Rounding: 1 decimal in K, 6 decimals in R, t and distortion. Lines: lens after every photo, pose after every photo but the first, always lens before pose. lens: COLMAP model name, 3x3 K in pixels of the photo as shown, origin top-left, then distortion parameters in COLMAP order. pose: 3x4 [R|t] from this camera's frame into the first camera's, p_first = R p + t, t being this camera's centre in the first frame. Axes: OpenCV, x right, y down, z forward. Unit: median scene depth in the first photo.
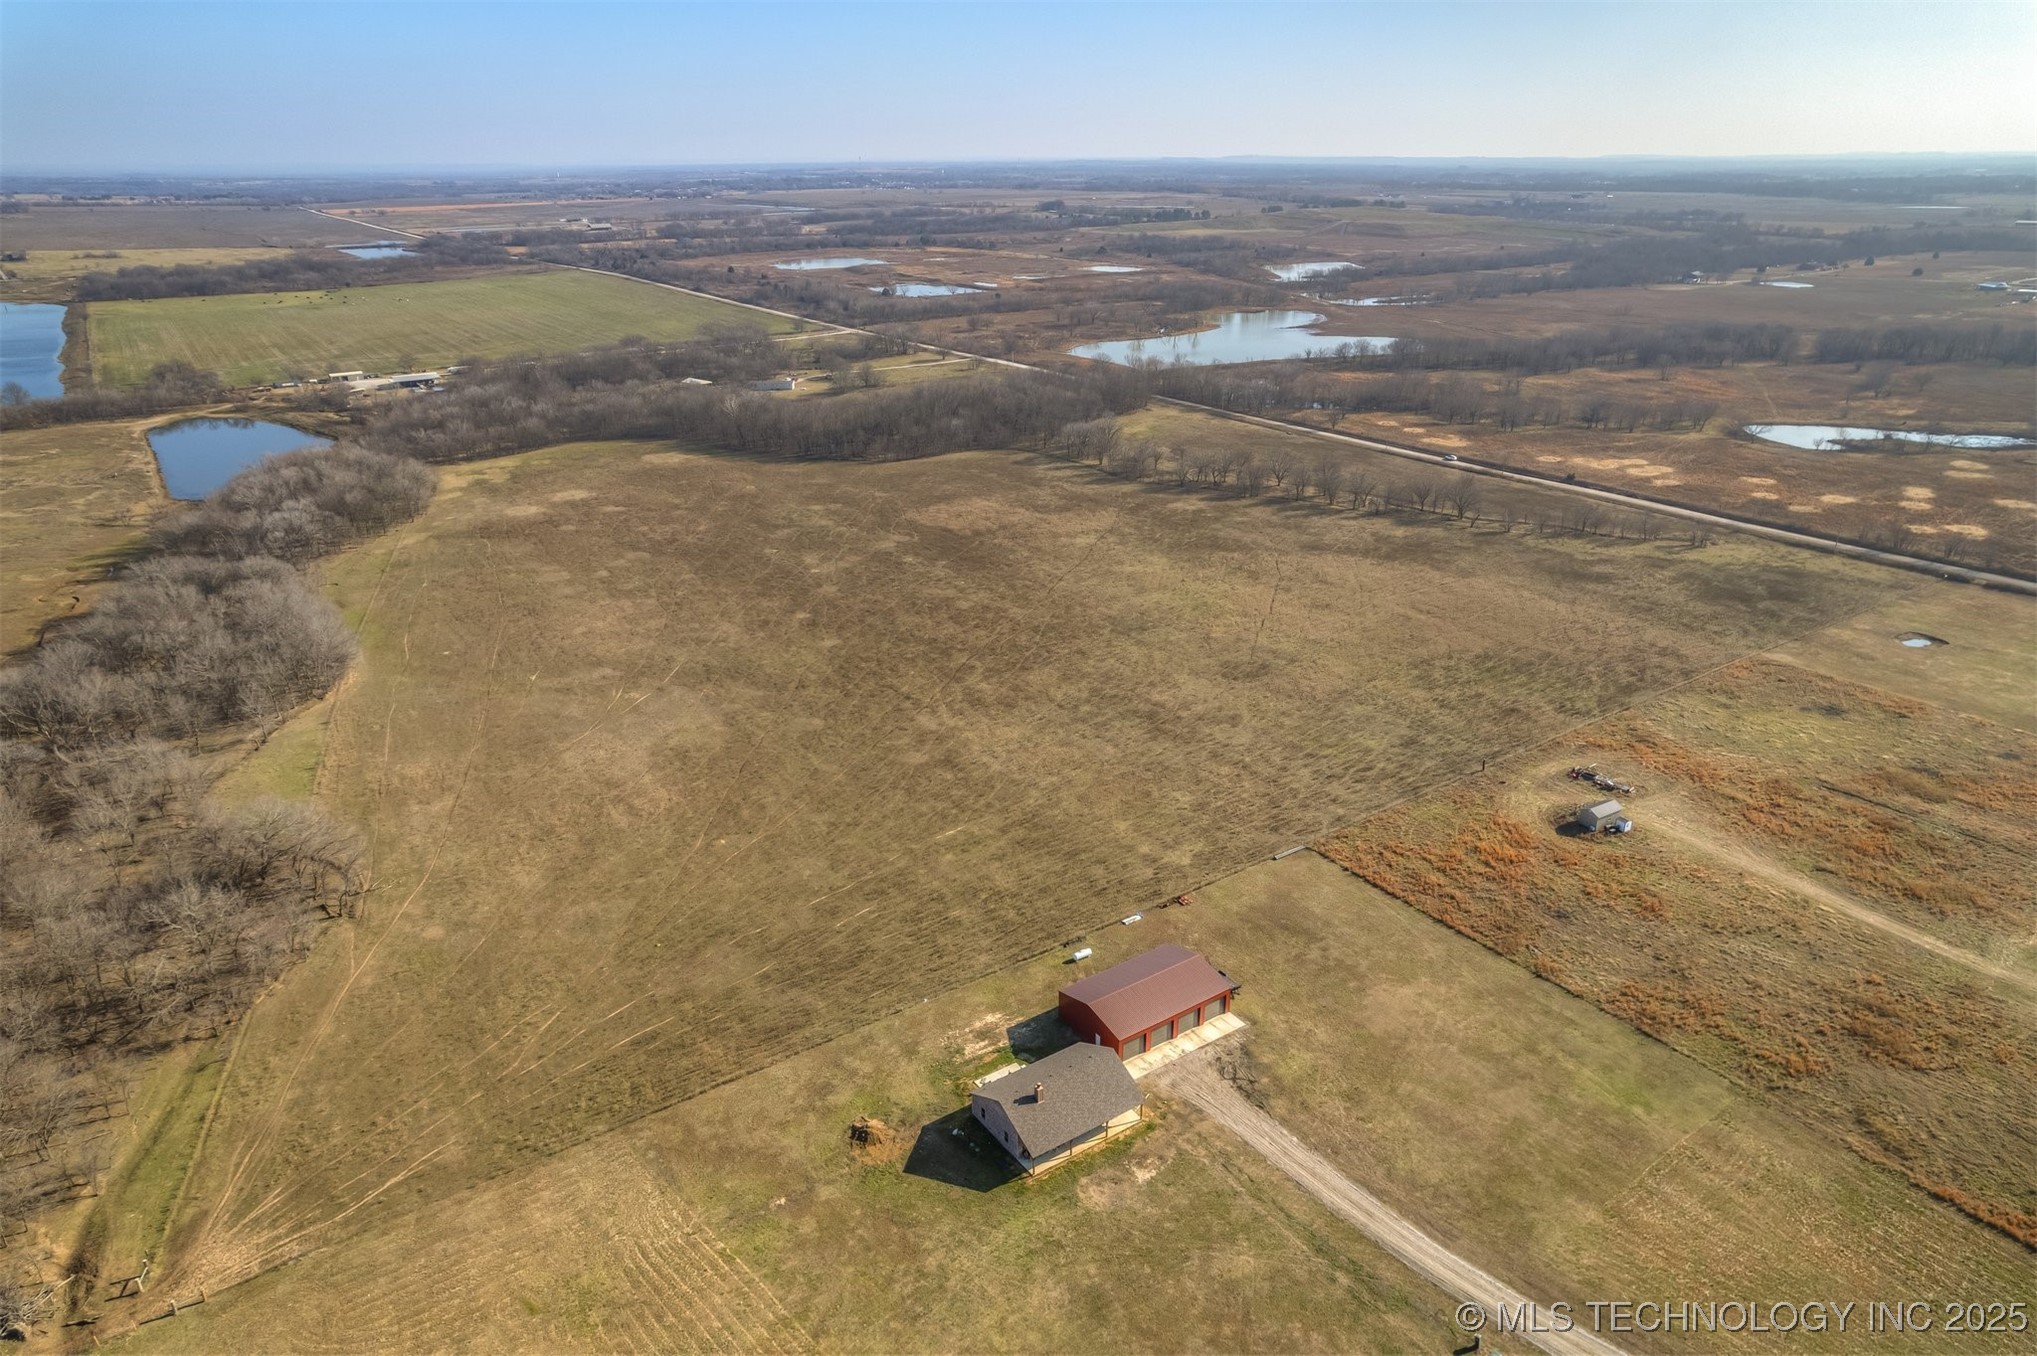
lens RADIAL K [[1296.2, 0, 1007.2], [0, 1296.2, 683.1], [0, 0, 1]] dist [-0.064851, 0.068512]
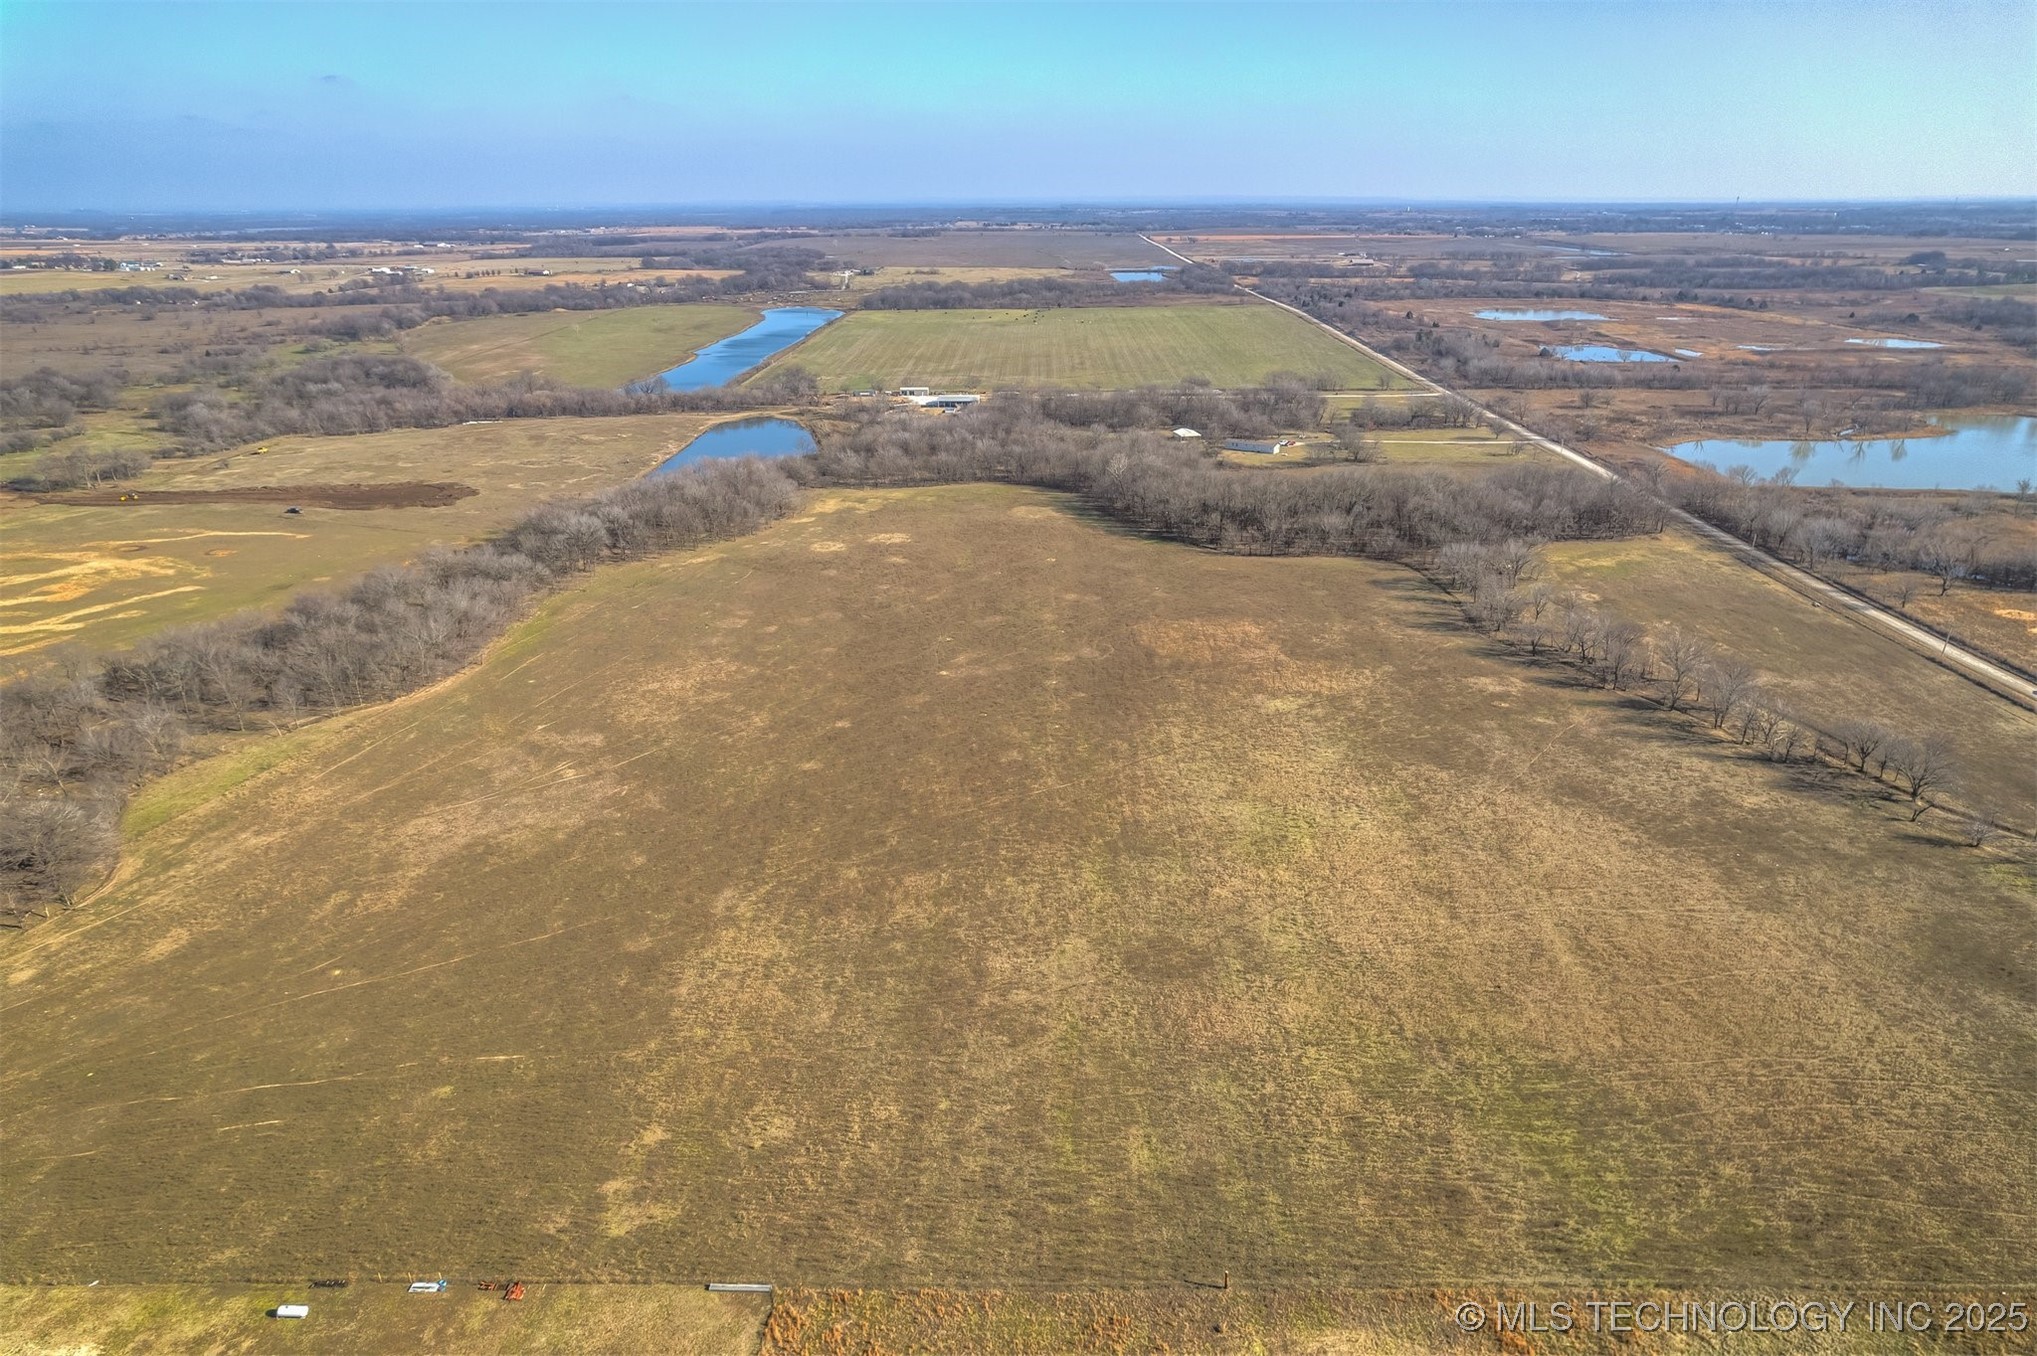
lens RADIAL K [[1296.2, 0, 1024.0], [0, 1296.2, 666.1], [0, 0, 1]] dist [-0.064851, 0.068512]
pose [[0.816416, 0.202037, -0.540968, 0.349420], [-0.221323, 0.974738, 0.030023, -0.124886], [0.533368, 0.095217, 0.840507, 0.292061]]
